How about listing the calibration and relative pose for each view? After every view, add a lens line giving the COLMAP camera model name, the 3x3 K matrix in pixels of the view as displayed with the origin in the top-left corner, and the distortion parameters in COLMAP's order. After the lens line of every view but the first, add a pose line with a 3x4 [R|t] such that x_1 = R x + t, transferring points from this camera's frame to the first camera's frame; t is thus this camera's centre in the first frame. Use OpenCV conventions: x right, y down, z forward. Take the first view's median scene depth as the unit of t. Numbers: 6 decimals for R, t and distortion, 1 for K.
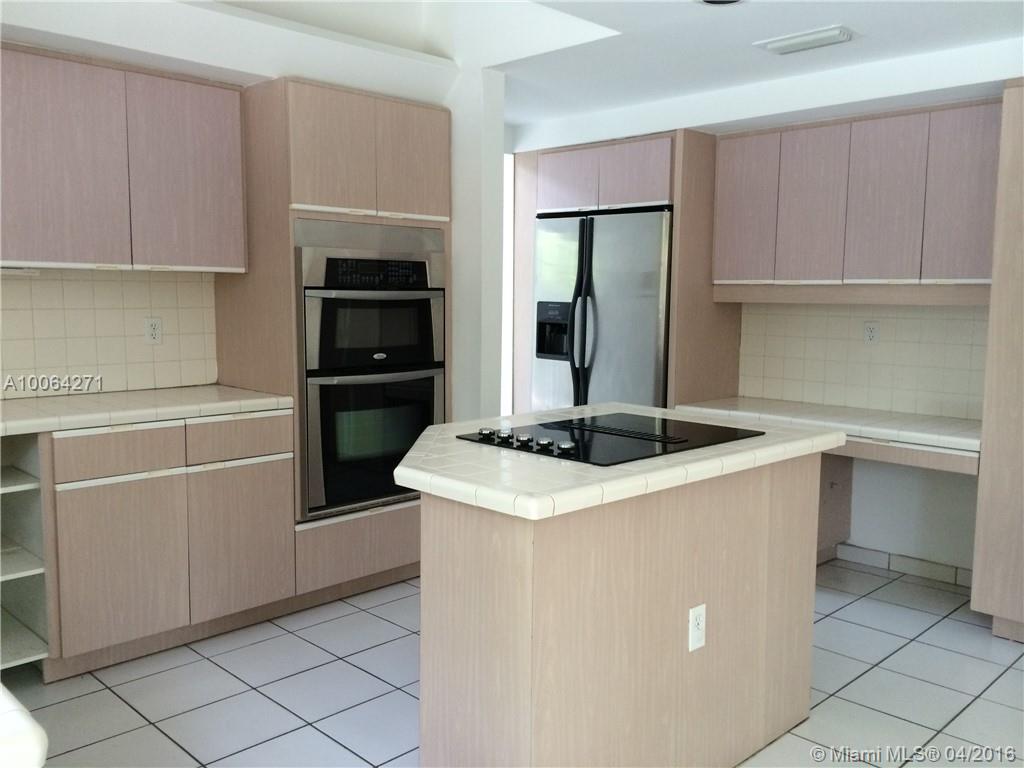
lens RADIAL K [[882.4, 0, 507.4], [0, 882.4, 383.9], [0, 0, 1]] dist [0.095706, -0.124639]
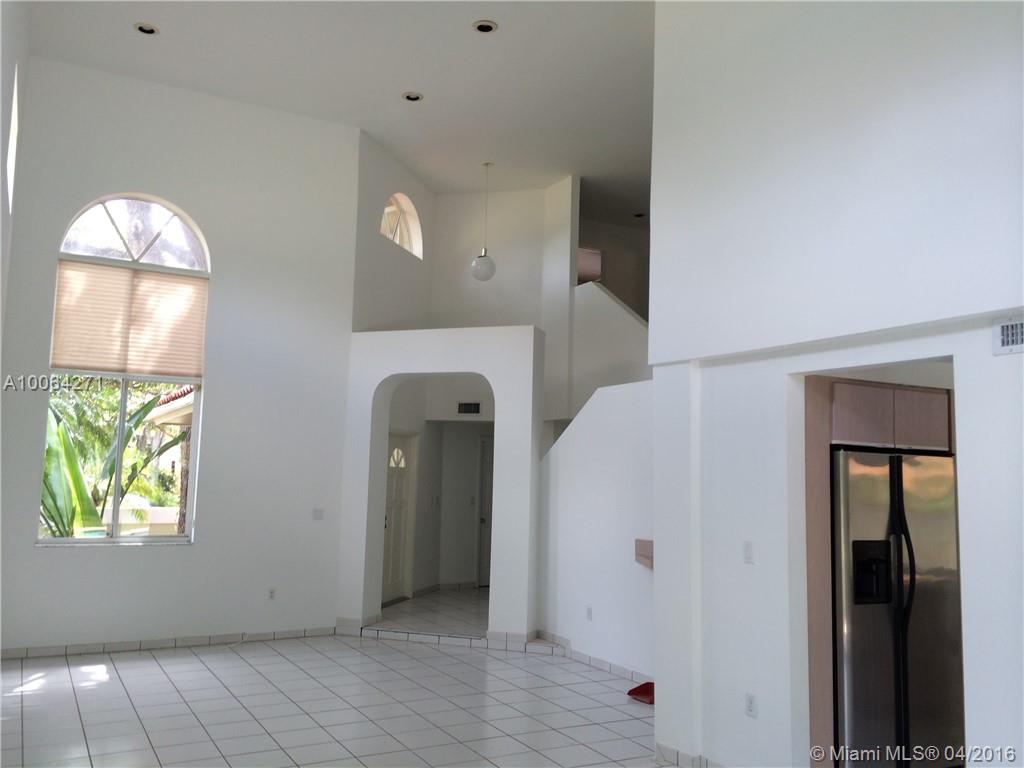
lens RADIAL K [[882.4, 0, 507.4], [0, 882.4, 383.9], [0, 0, 1]] dist [0.095706, -0.124639]
pose [[0.280359, 0.097376, 0.954943, -1.324425], [0.074731, 0.989607, -0.122851, -0.228484], [-0.956982, 0.105806, 0.270168, 1.478410]]
